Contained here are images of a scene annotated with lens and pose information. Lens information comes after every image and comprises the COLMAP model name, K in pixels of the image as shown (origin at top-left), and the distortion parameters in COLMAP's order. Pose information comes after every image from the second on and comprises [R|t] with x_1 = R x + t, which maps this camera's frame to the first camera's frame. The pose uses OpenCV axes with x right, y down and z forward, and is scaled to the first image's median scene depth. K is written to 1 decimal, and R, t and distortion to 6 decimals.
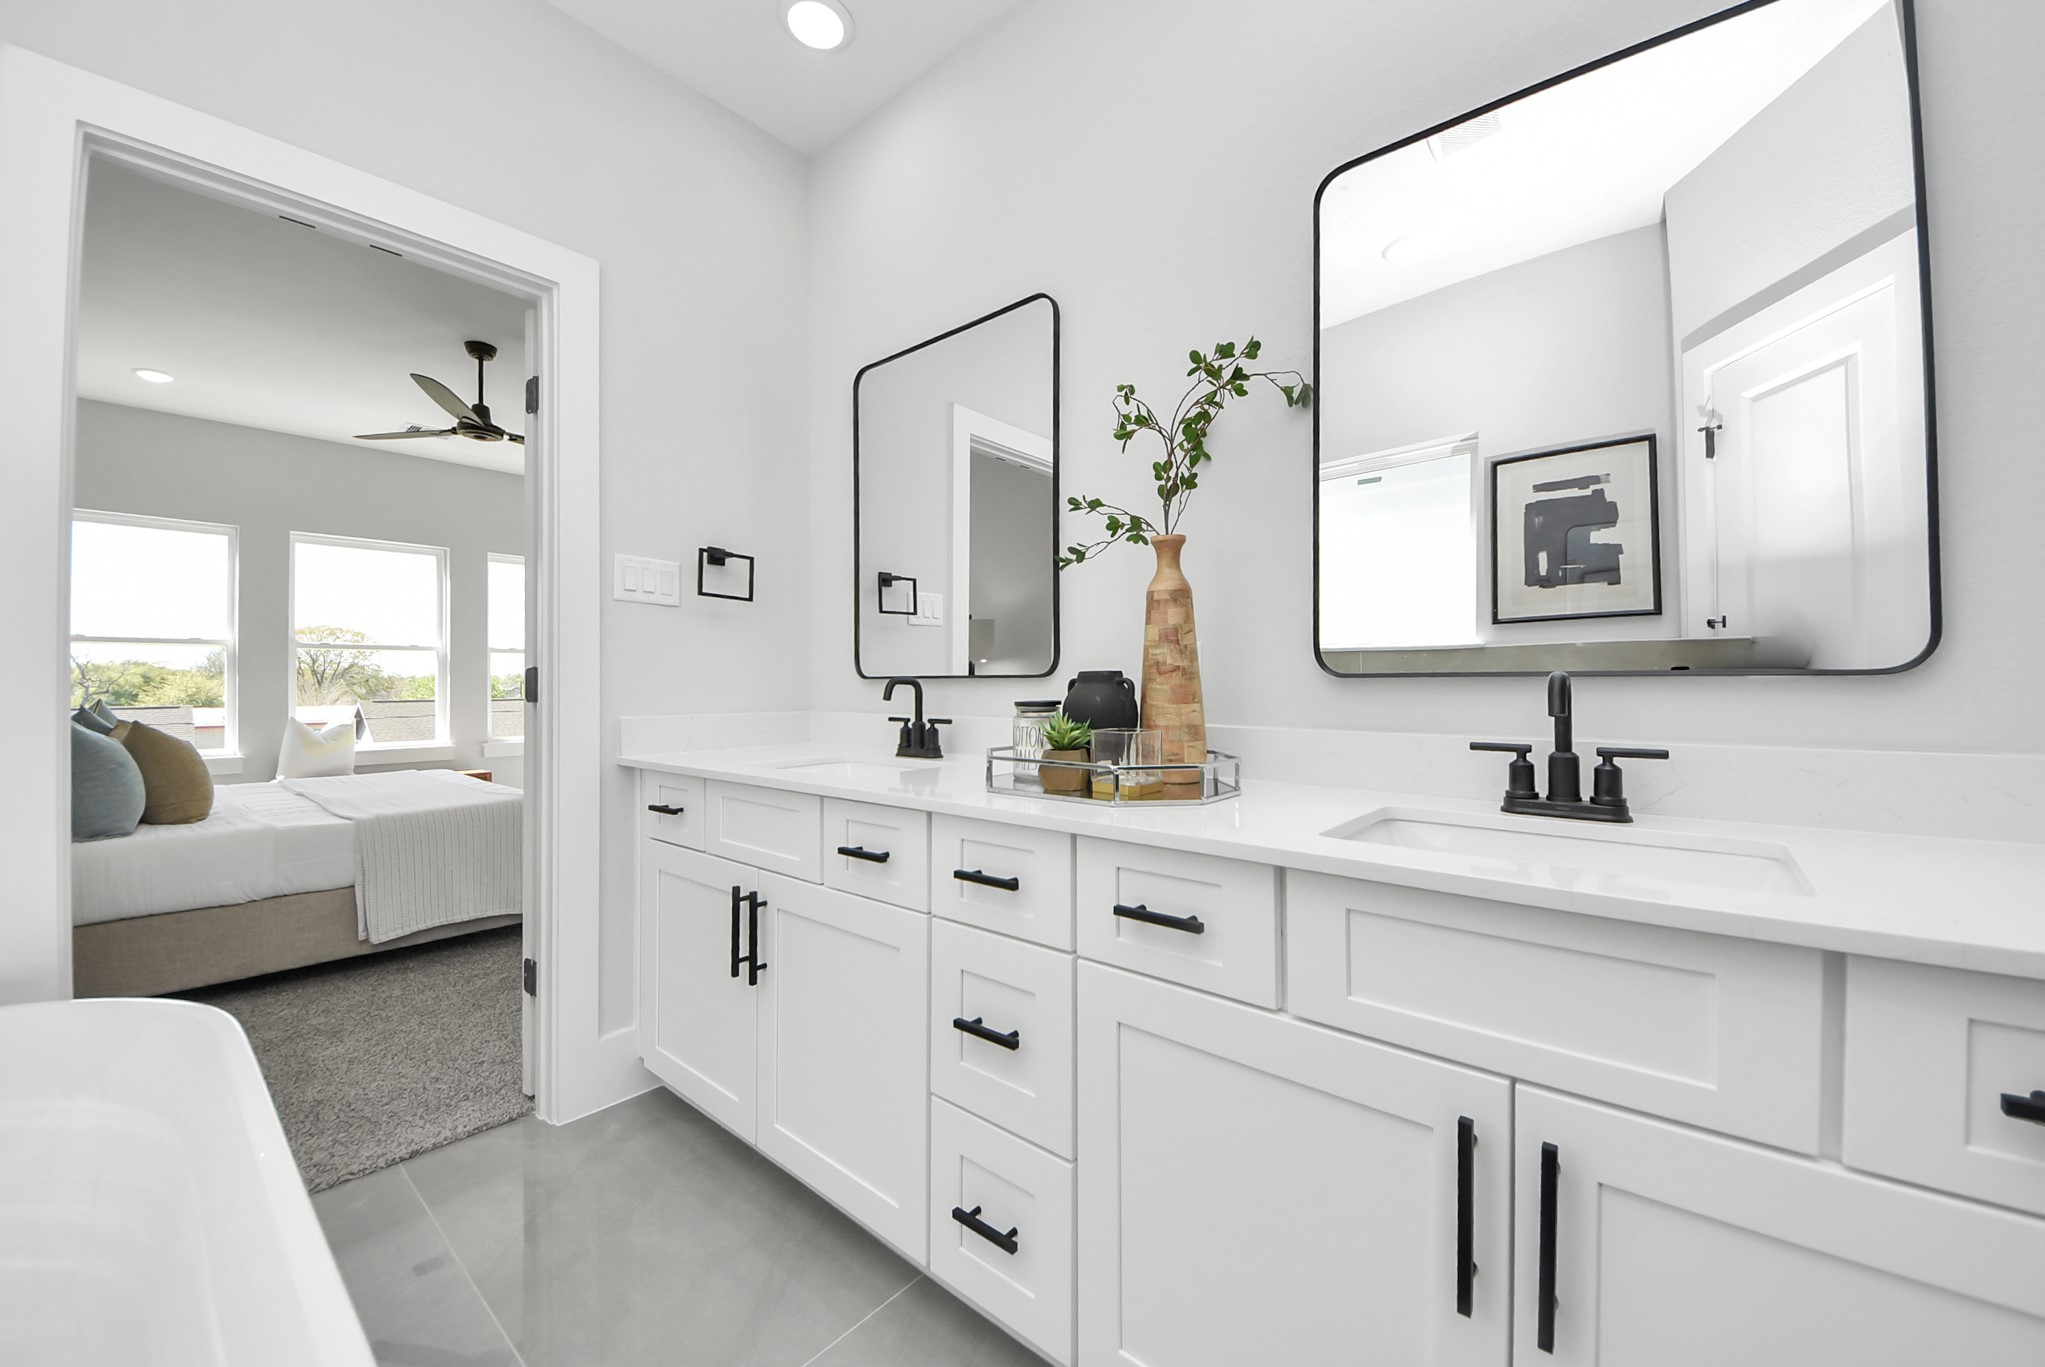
lens RADIAL K [[737.2, 0, 1026.8], [0, 737.2, 679.0], [0, 0, 1]] dist [-0.000730, -0.000175]
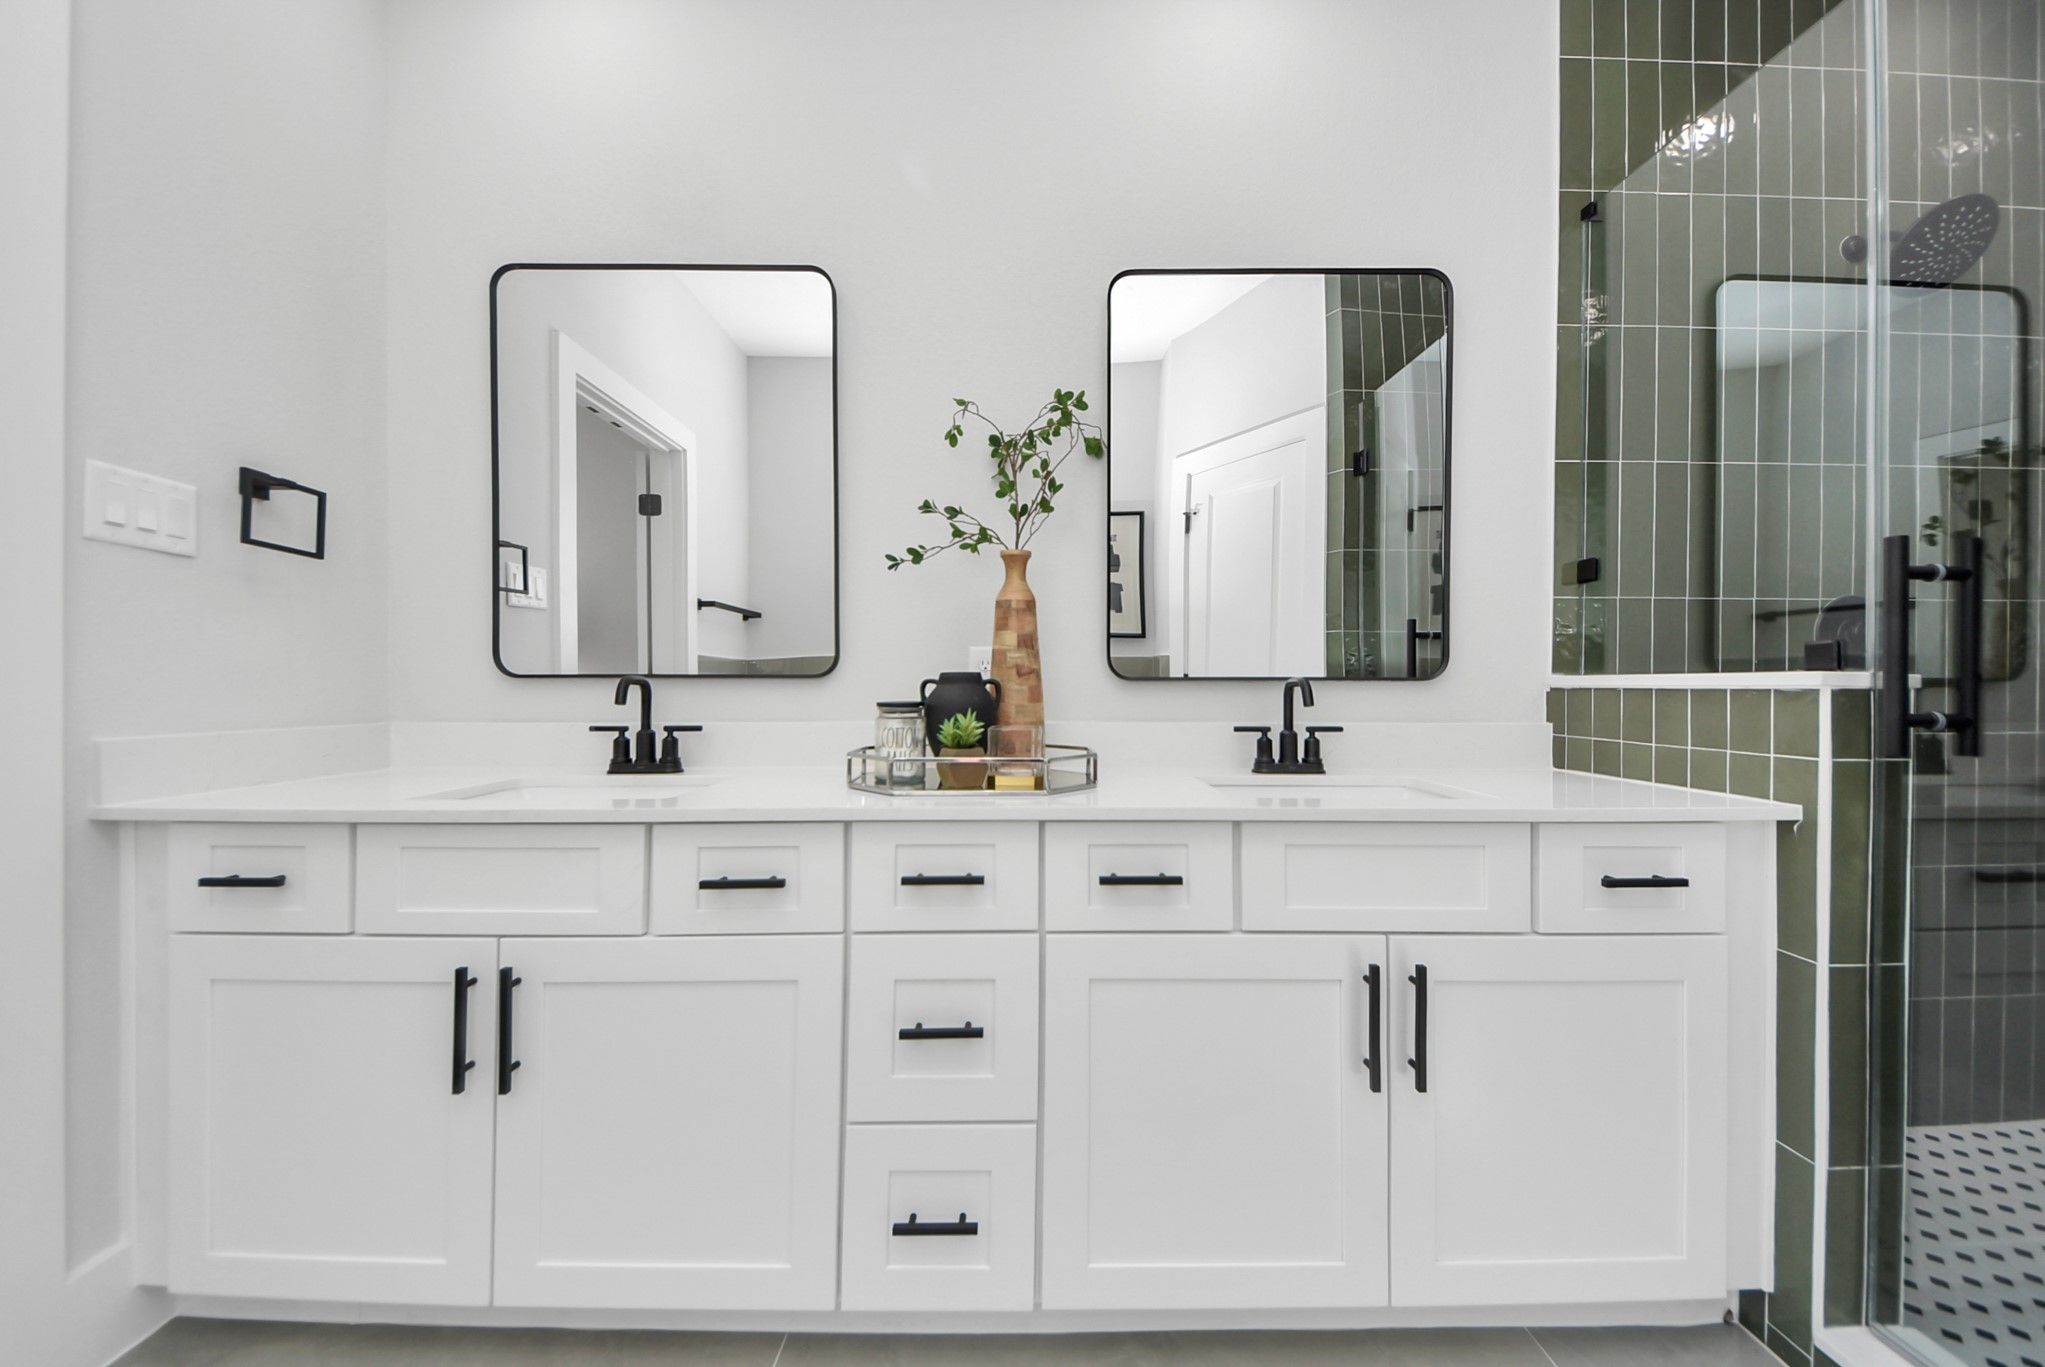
lens RADIAL K [[737.2, 0, 1026.8], [0, 737.2, 679.0], [0, 0, 1]] dist [-0.000730, -0.000175]
pose [[0.785502, 0.000626, 0.618859, -0.477243], [-0.008715, 0.999912, 0.010051, -0.012120], [-0.618798, -0.013288, 0.785437, 0.115607]]
